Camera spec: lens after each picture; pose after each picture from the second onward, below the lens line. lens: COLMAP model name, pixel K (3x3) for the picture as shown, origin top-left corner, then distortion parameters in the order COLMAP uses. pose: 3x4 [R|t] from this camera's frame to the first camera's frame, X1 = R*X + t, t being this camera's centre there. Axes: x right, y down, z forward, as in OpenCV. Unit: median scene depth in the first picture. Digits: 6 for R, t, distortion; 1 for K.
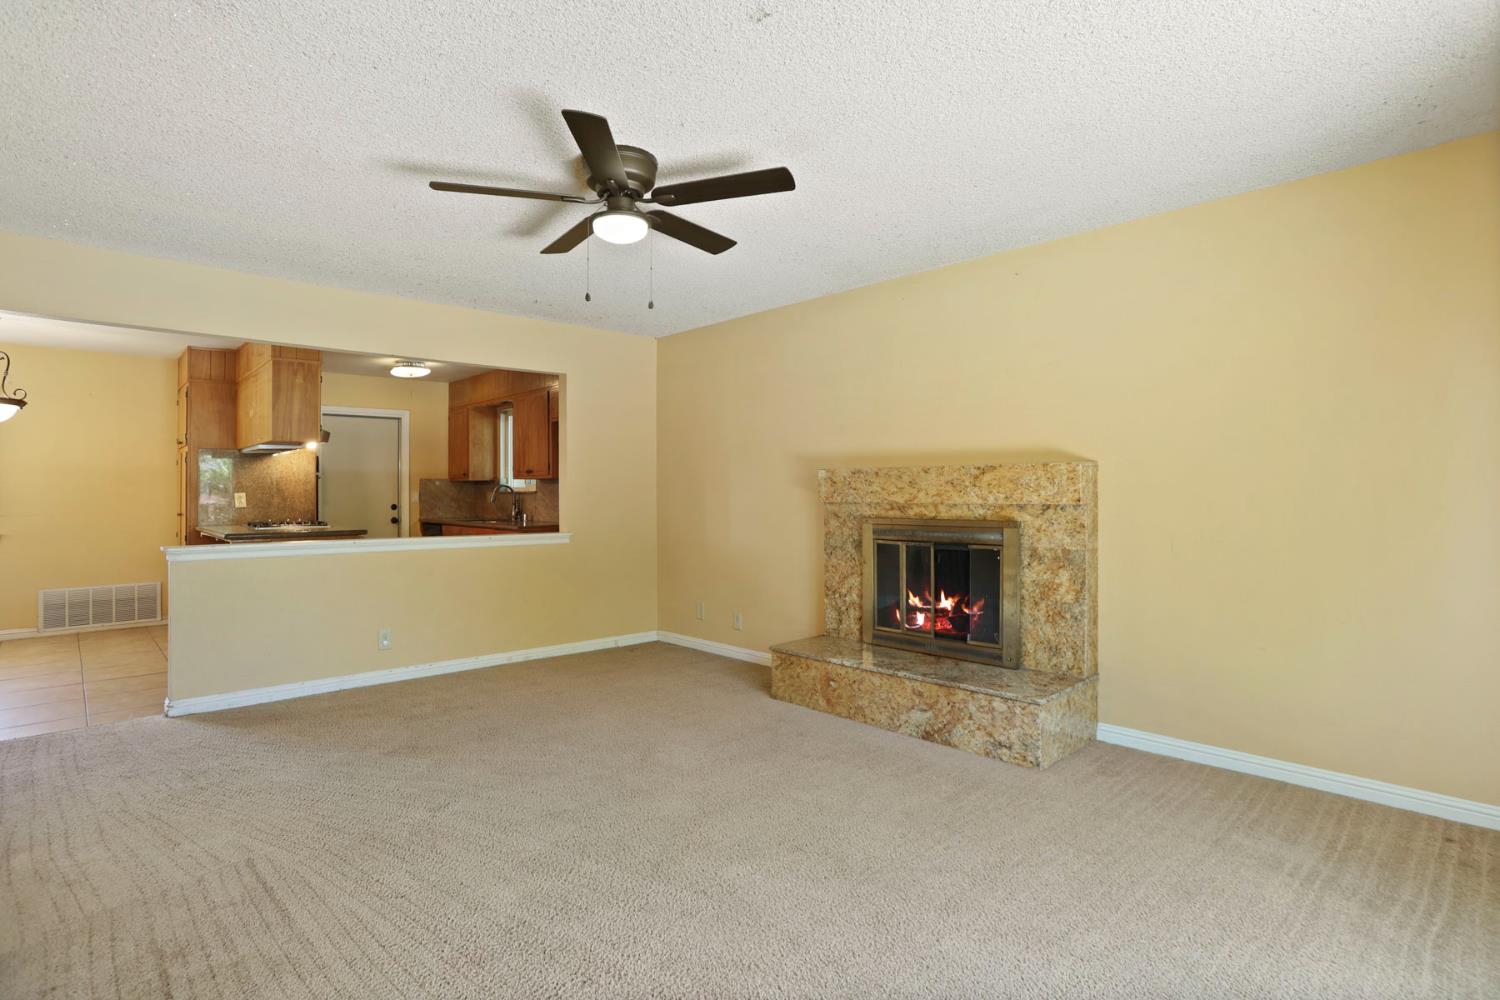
lens RADIAL K [[742.9, 0, 743.0], [0, 742.9, 490.9], [0, 0, 1]] dist [-0.037536, 0.013520]
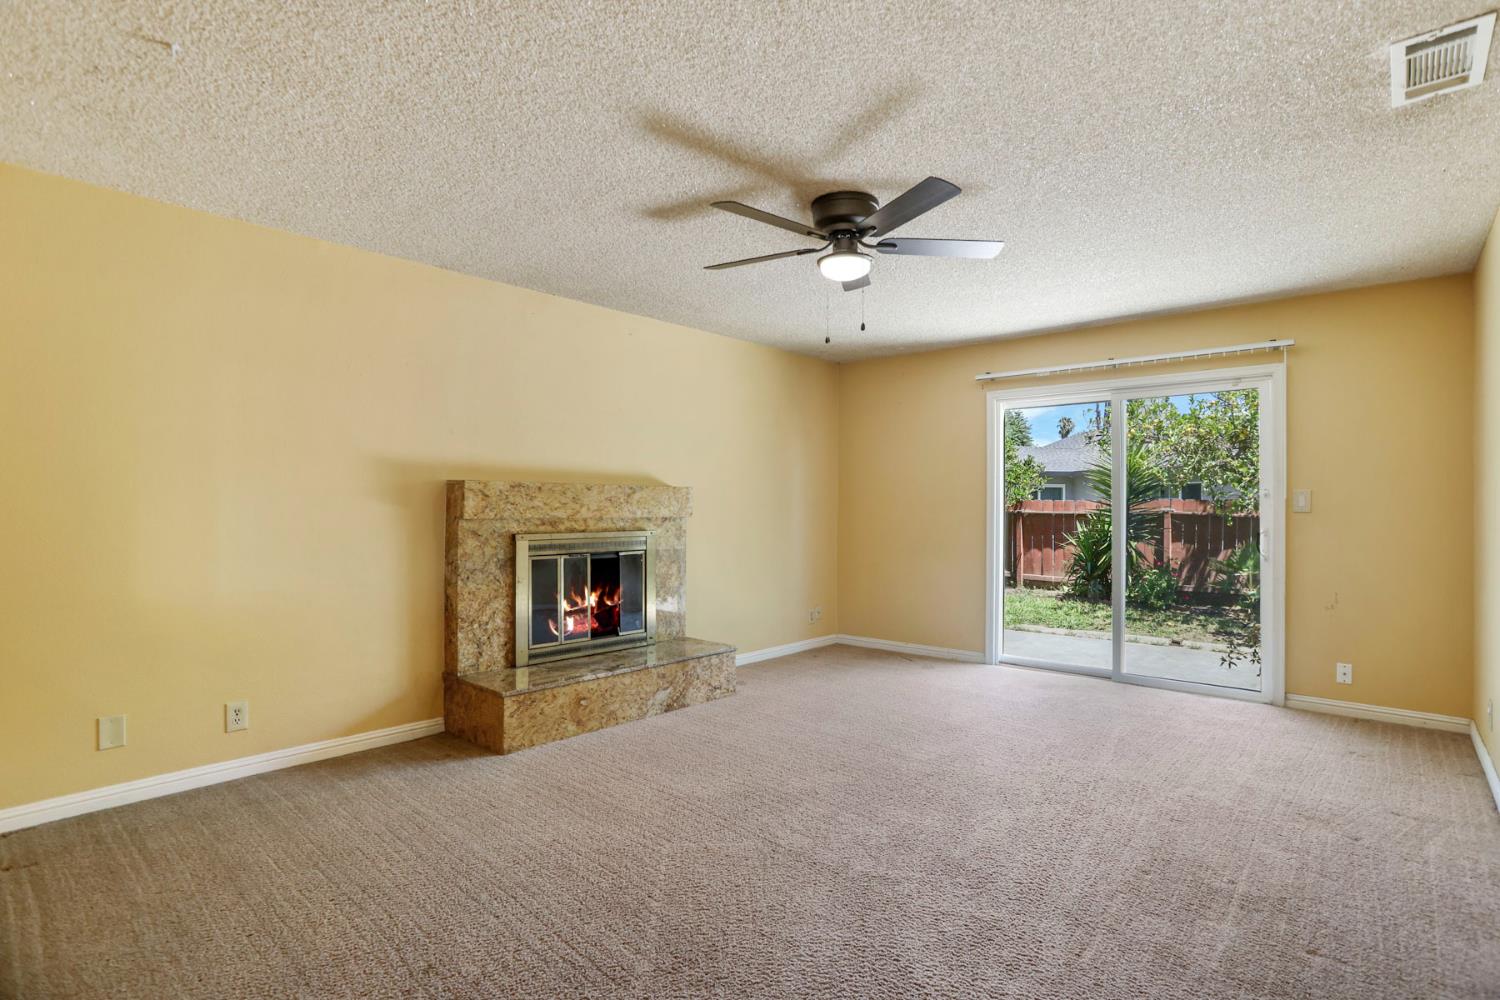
lens RADIAL K [[742.9, 0, 758.6], [0, 742.9, 502.2], [0, 0, 1]] dist [-0.037536, 0.013520]
pose [[-0.077401, 0.008397, 0.996965, -0.851498], [-0.006852, 0.999936, -0.008954, 0.001851], [-0.996977, -0.007524, -0.077338, 0.821302]]
